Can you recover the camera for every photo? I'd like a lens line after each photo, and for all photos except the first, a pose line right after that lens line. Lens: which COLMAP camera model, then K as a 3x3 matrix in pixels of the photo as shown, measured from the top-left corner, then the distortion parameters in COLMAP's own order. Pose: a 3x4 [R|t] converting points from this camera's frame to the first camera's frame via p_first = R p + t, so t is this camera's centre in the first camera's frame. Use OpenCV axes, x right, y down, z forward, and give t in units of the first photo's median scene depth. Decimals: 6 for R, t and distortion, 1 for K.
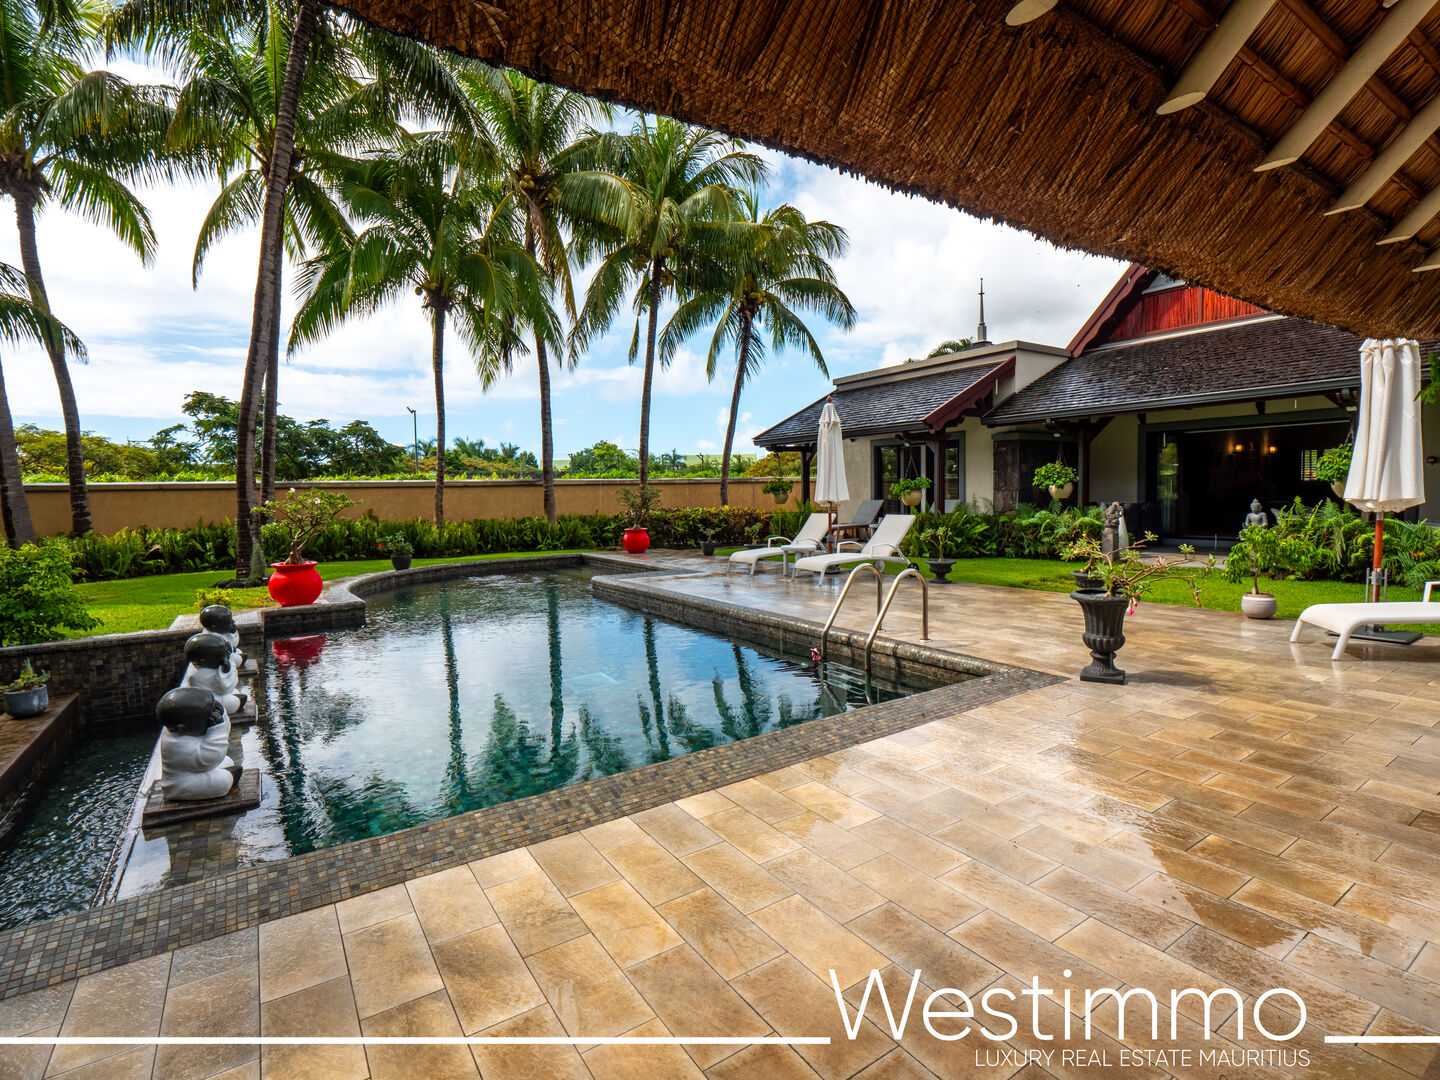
lens RADIAL K [[704.7, 0, 721.7], [0, 704.7, 540.1], [0, 0, 1]] dist [-0.005445, -0.004433]
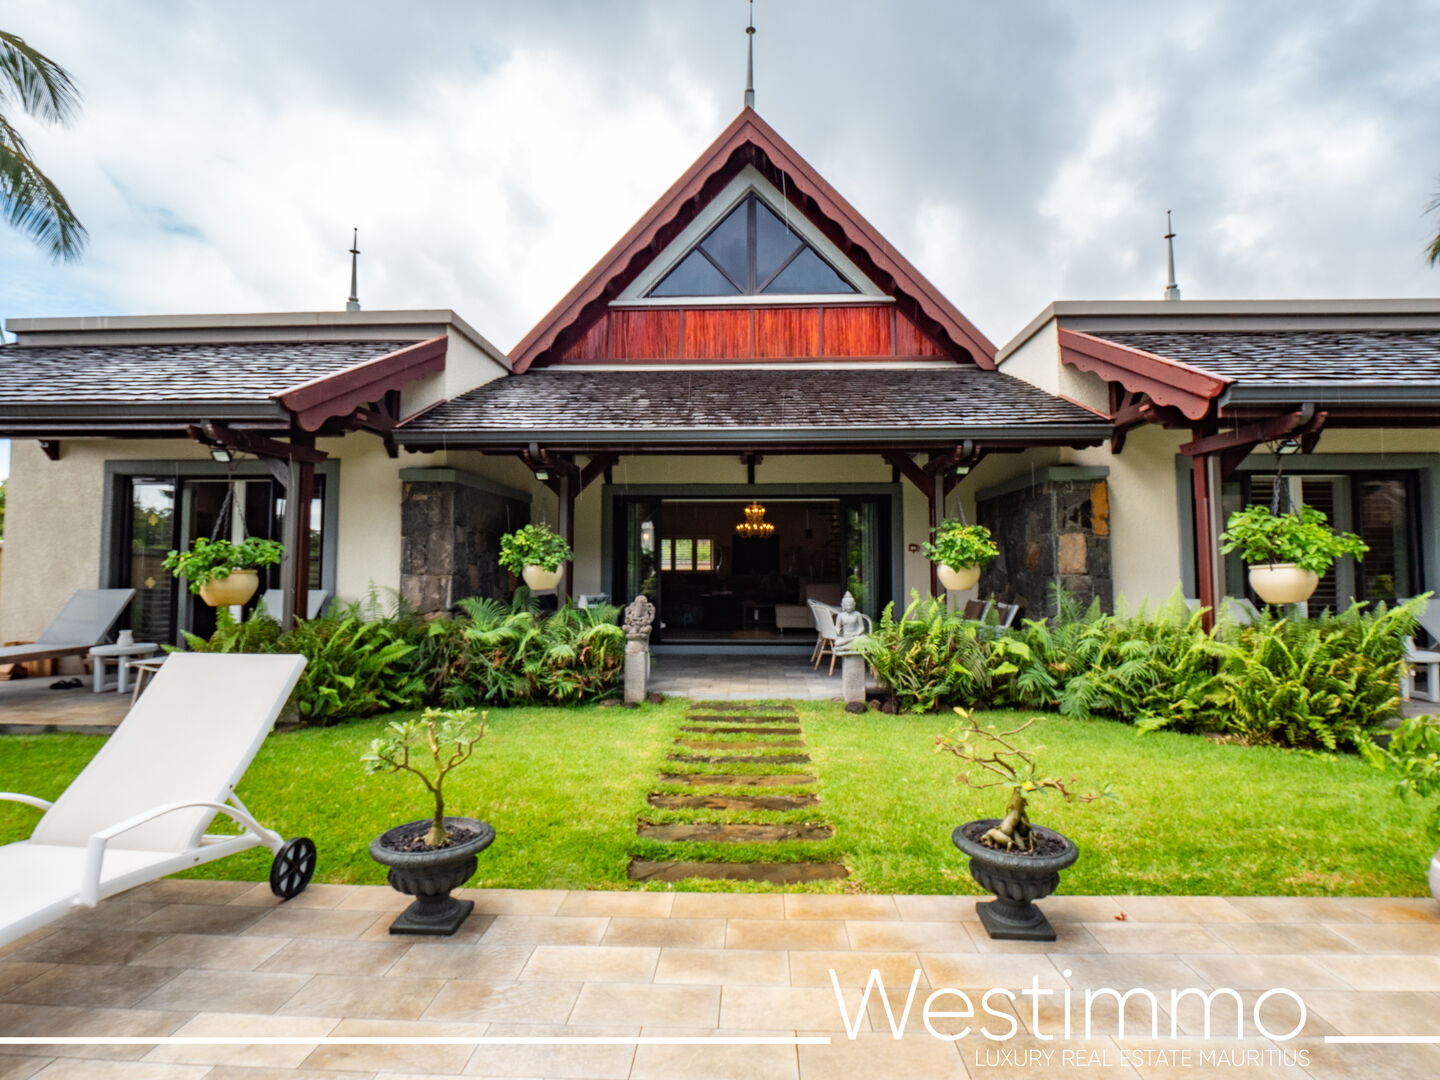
lens RADIAL K [[704.7, 0, 735.4], [0, 704.7, 533.5], [0, 0, 1]] dist [-0.005445, -0.004433]
pose [[0.584583, 0.064975, 0.808728, 0.104864], [0.039432, 0.993335, -0.108310, -0.033721], [-0.810375, 0.095206, 0.578125, 0.498485]]
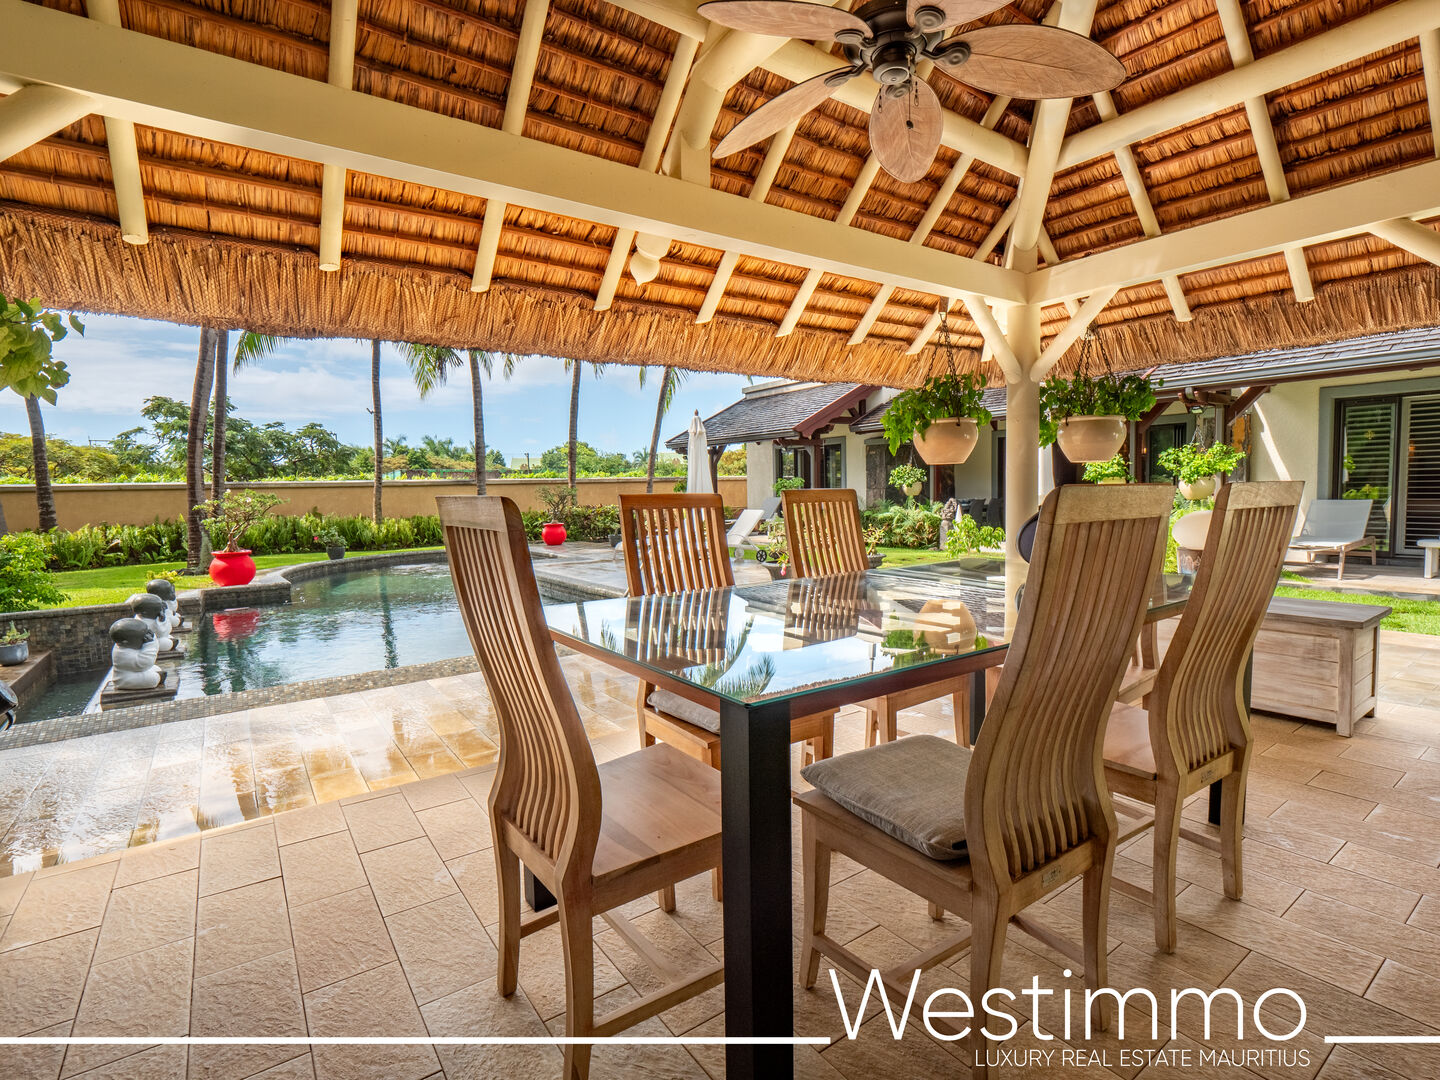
lens RADIAL K [[704.7, 0, 722.9], [0, 704.7, 540.4], [0, 0, 1]] dist [-0.005445, -0.004433]
pose [[0.999468, -0.004847, 0.032263, 0.119048], [0.004717, 0.999980, 0.004121, 0.007803], [-0.032282, -0.003966, 0.999471, -0.140651]]
